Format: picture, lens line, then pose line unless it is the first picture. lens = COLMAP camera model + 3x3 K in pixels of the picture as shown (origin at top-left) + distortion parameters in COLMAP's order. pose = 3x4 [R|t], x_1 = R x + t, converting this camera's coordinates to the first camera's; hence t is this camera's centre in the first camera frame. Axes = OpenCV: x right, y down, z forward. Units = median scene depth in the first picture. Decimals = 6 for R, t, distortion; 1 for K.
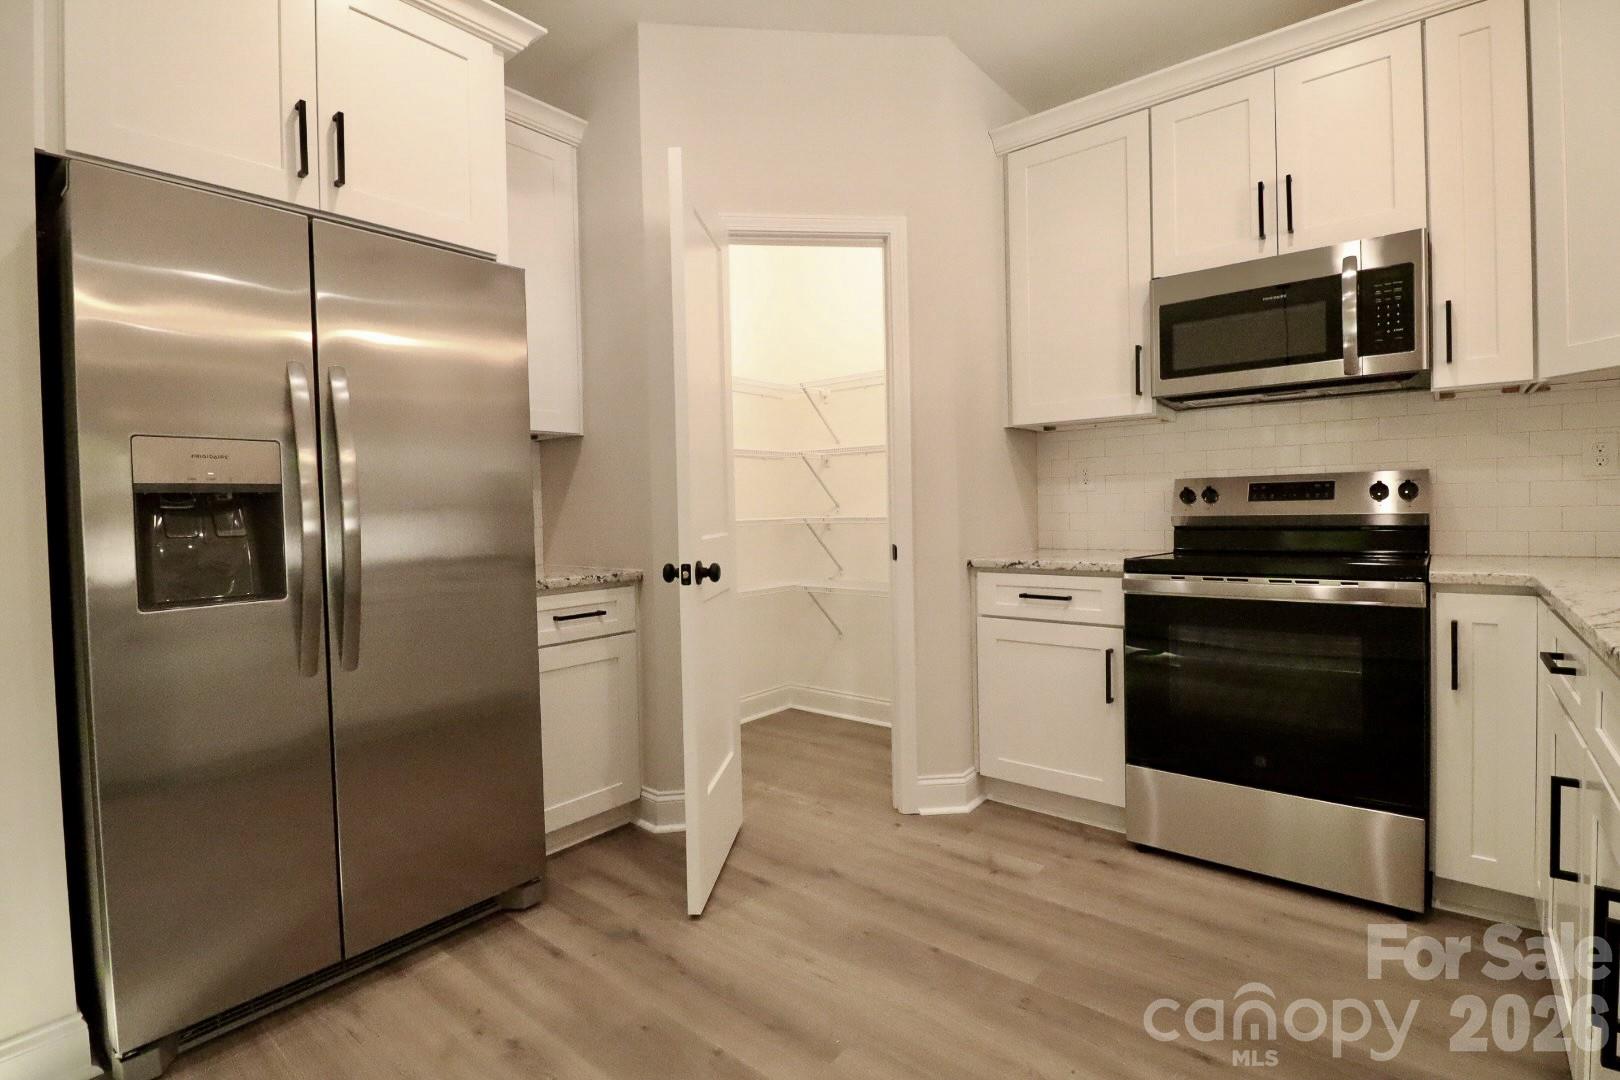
lens RADIAL K [[756.4, 0, 827.4], [0, 756.4, 524.3], [0, 0, 1]] dist [-0.007562, -0.008754]
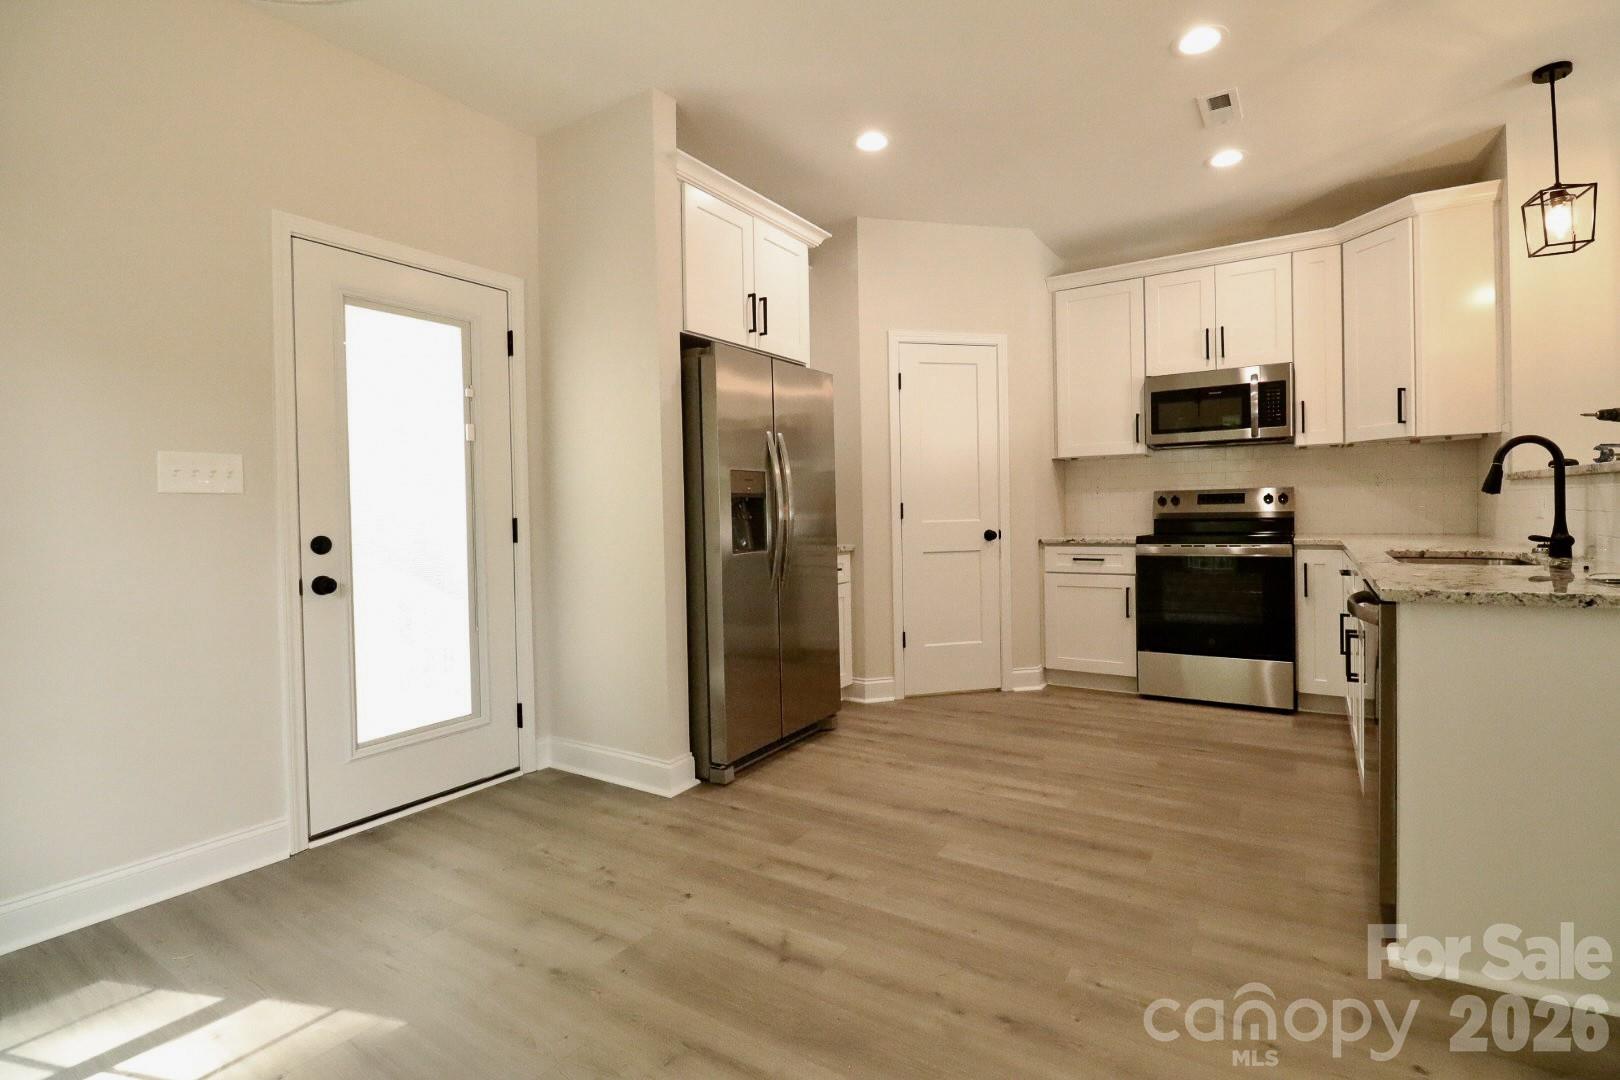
lens RADIAL K [[756.4, 0, 823.9], [0, 756.4, 529.3], [0, 0, 1]] dist [-0.007562, -0.008754]
pose [[0.993385, -0.001785, 0.114819, -0.579484], [0.002225, 0.999991, -0.003706, 0.036547], [-0.114811, 0.003937, 0.993380, -0.733654]]
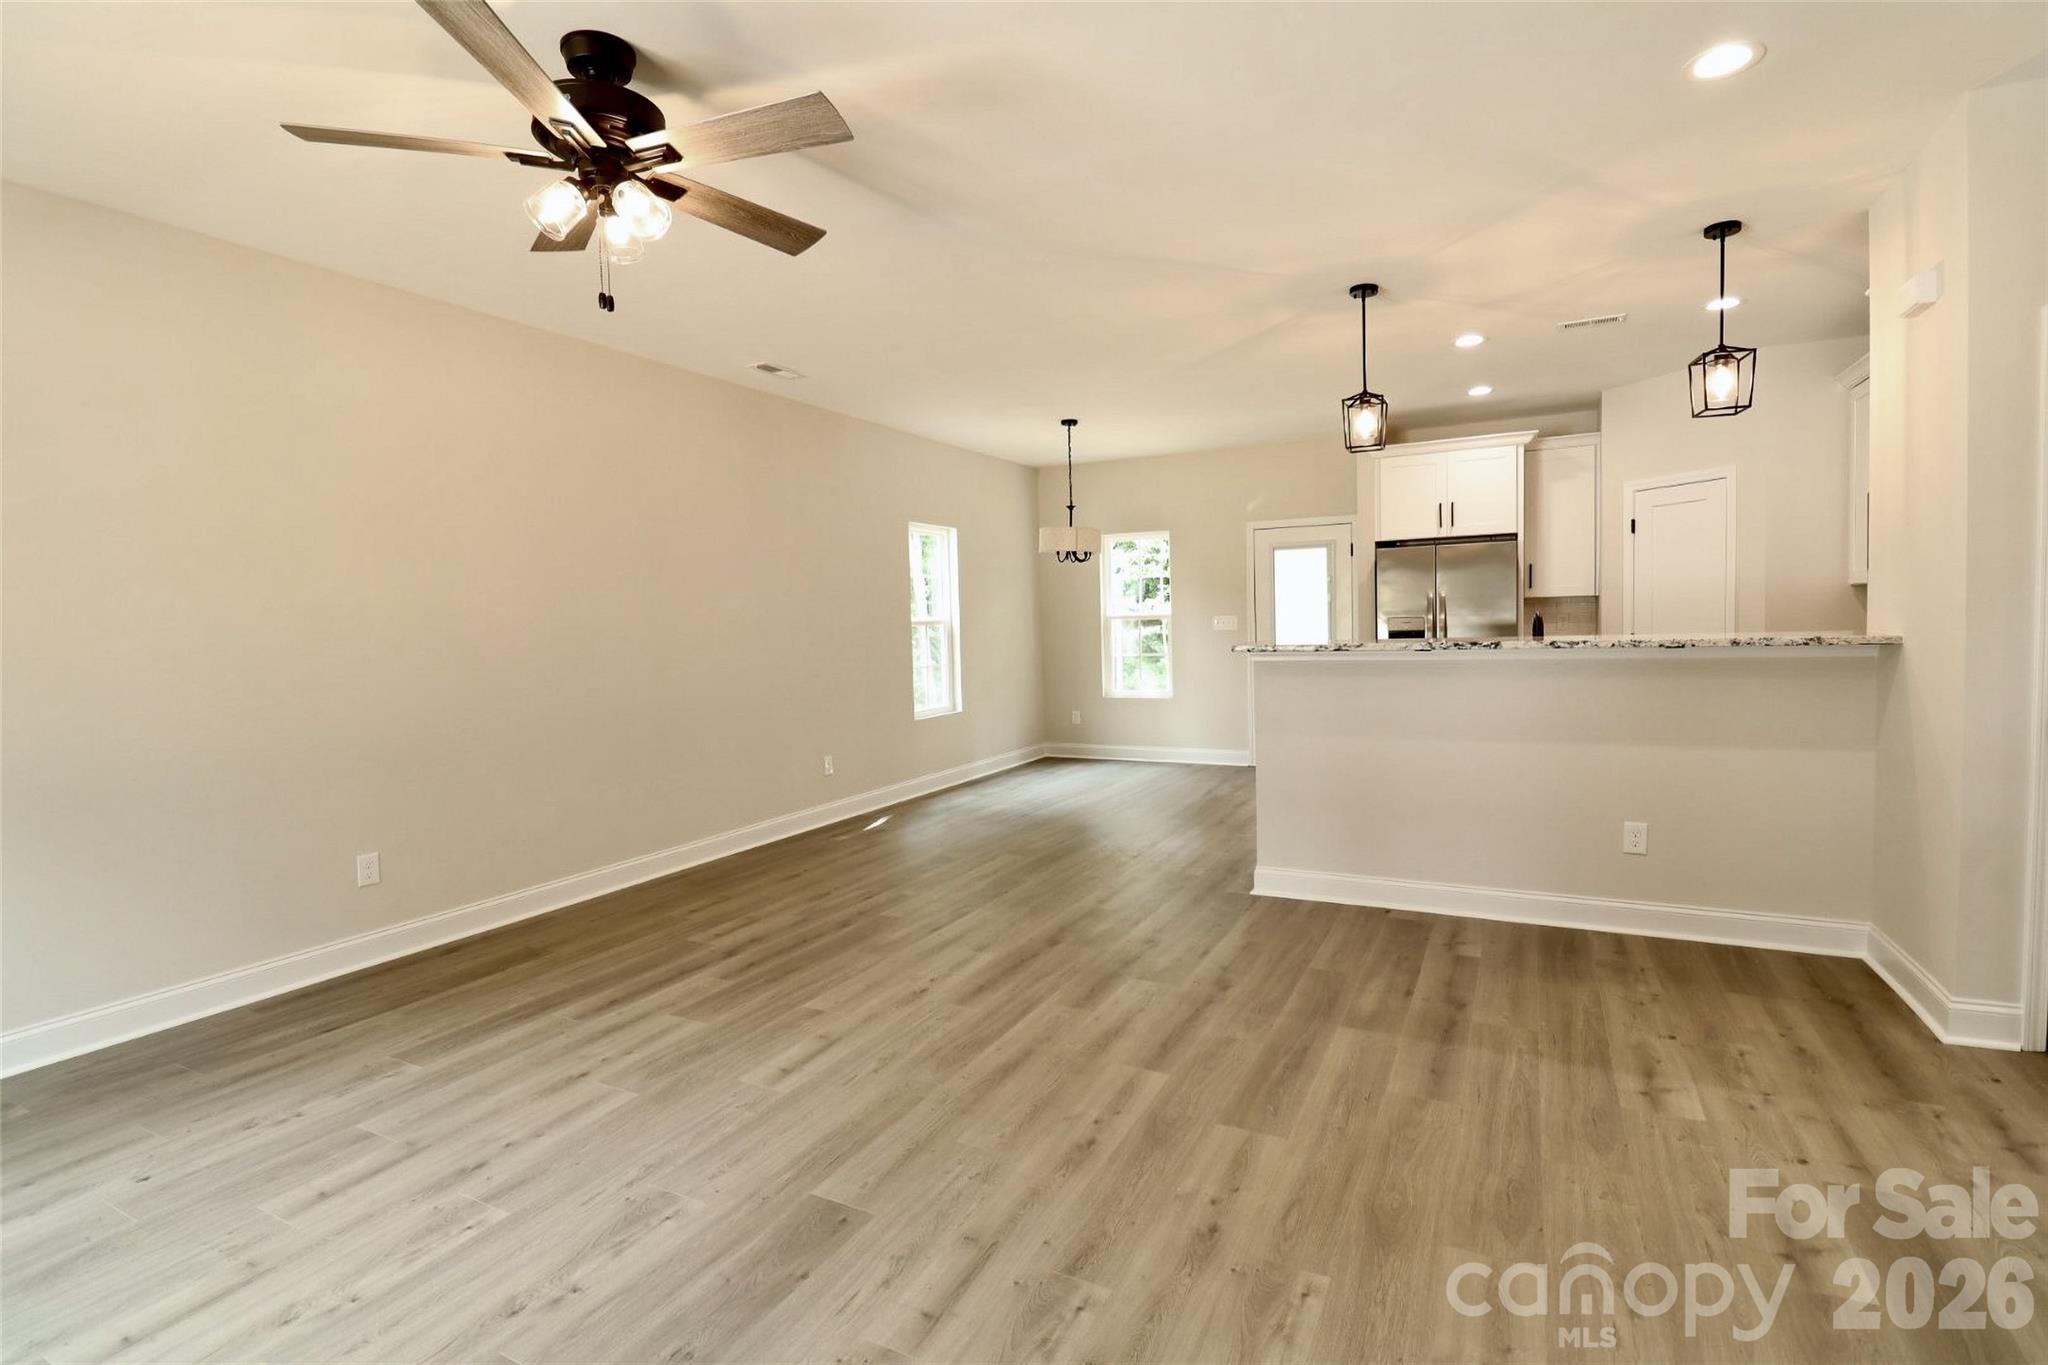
lens RADIAL K [[956.2, 0, 1039.0], [0, 956.2, 670.7], [0, 0, 1]] dist [-0.007562, -0.008754]
pose [[0.202994, 0.071040, -0.976599, 2.180656], [0.002446, 0.997325, 0.073056, -0.133772], [0.979177, -0.017219, 0.202278, -1.090214]]
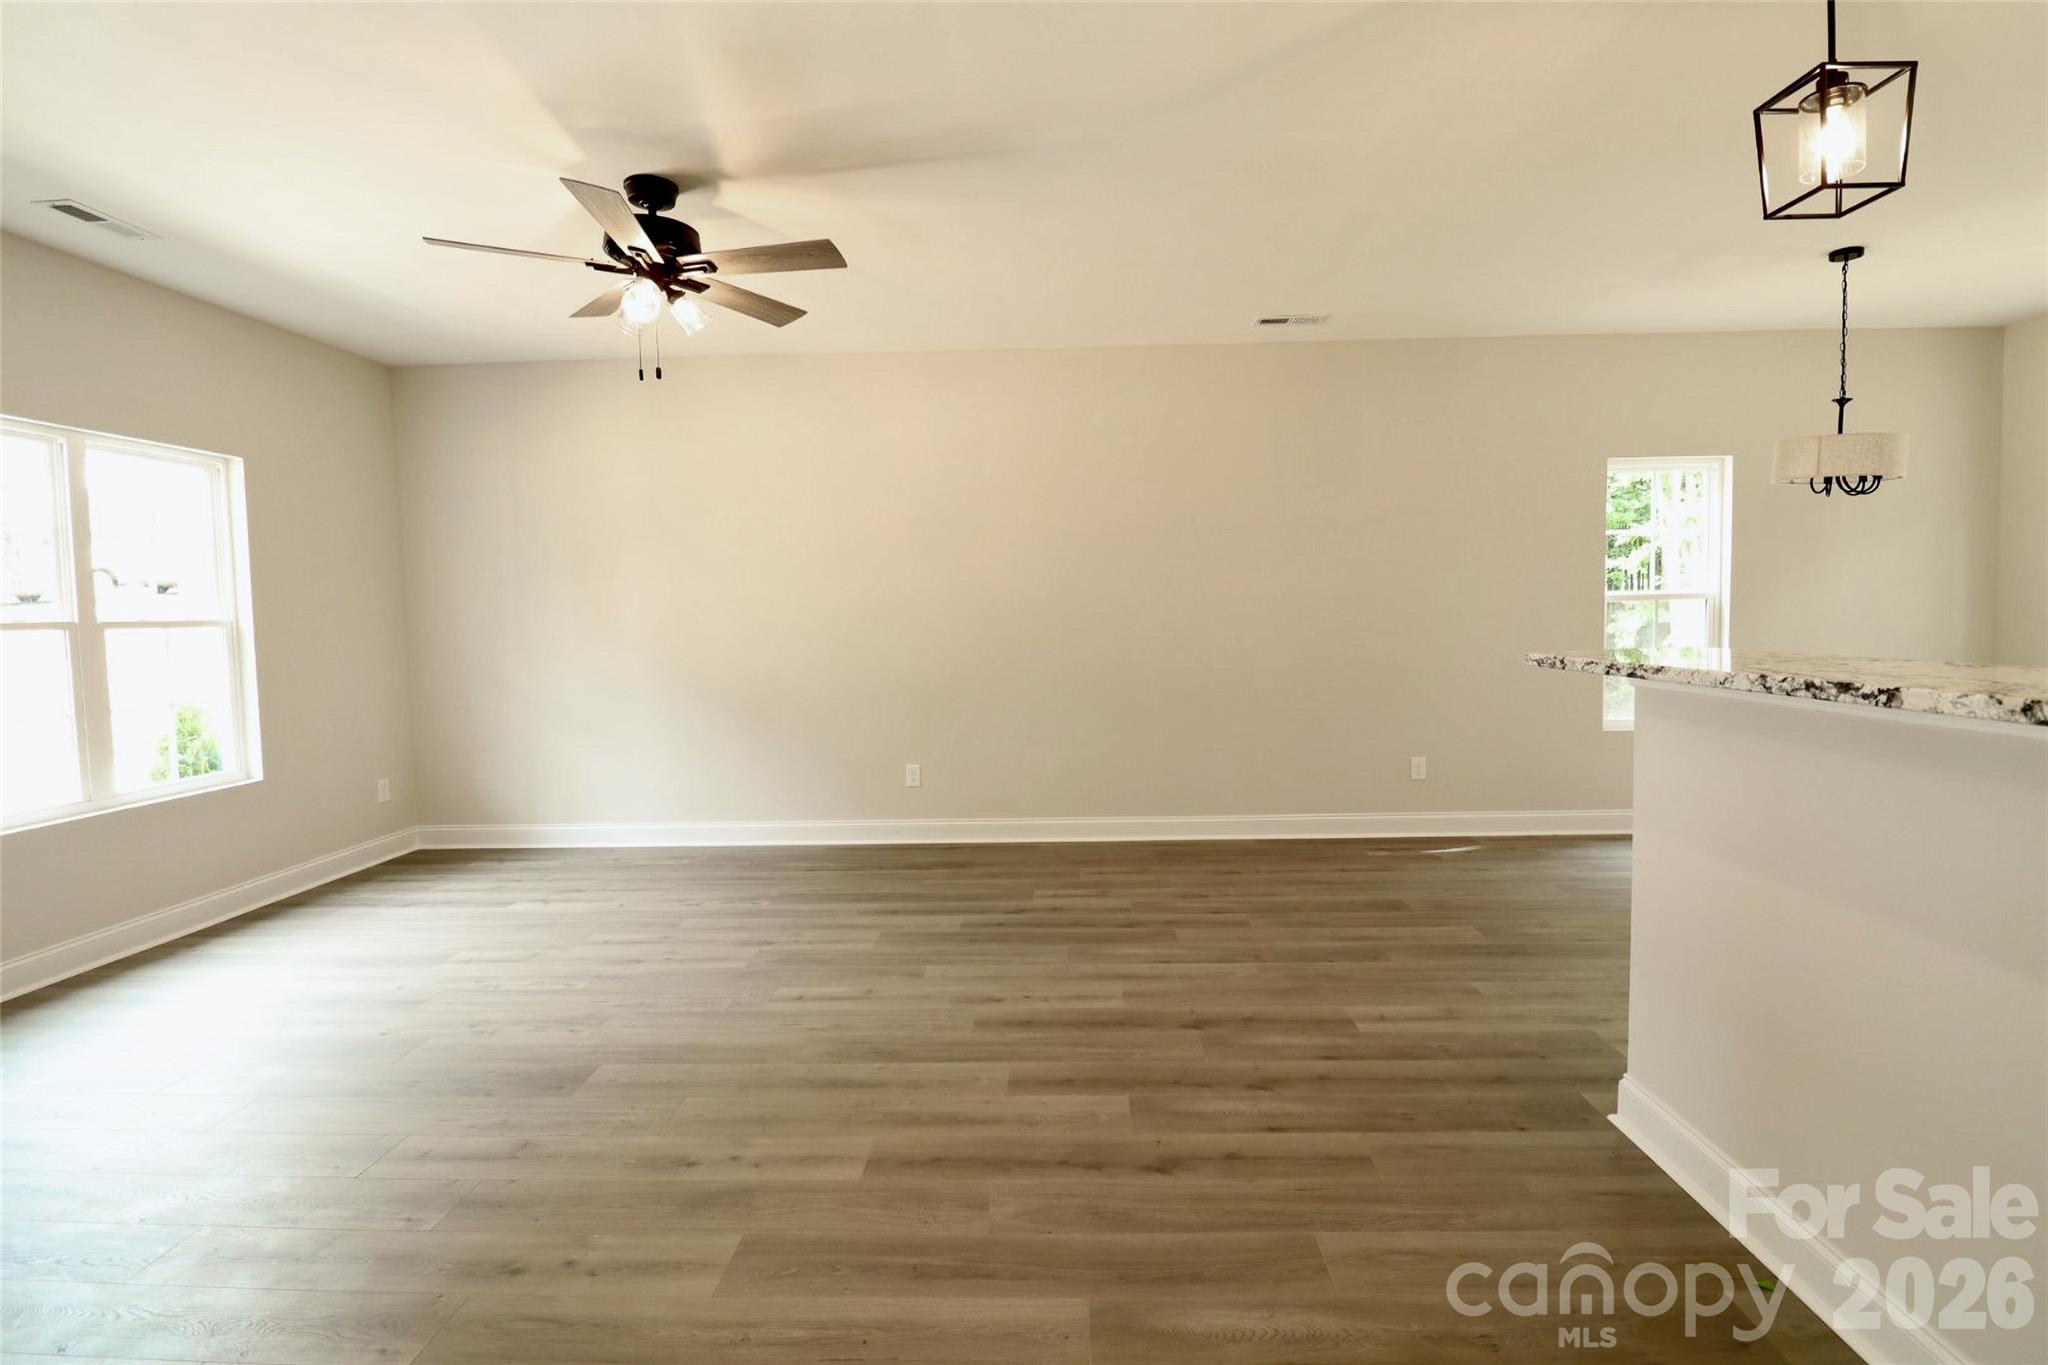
lens RADIAL K [[956.2, 0, 1045.7], [0, 956.2, 669.1], [0, 0, 1]] dist [-0.007562, -0.008754]
pose [[-0.797149, 0.077103, -0.598840, 1.454673], [0.026969, 0.995370, 0.092259, -0.136808], [0.603181, 0.057394, -0.795537, 0.174978]]
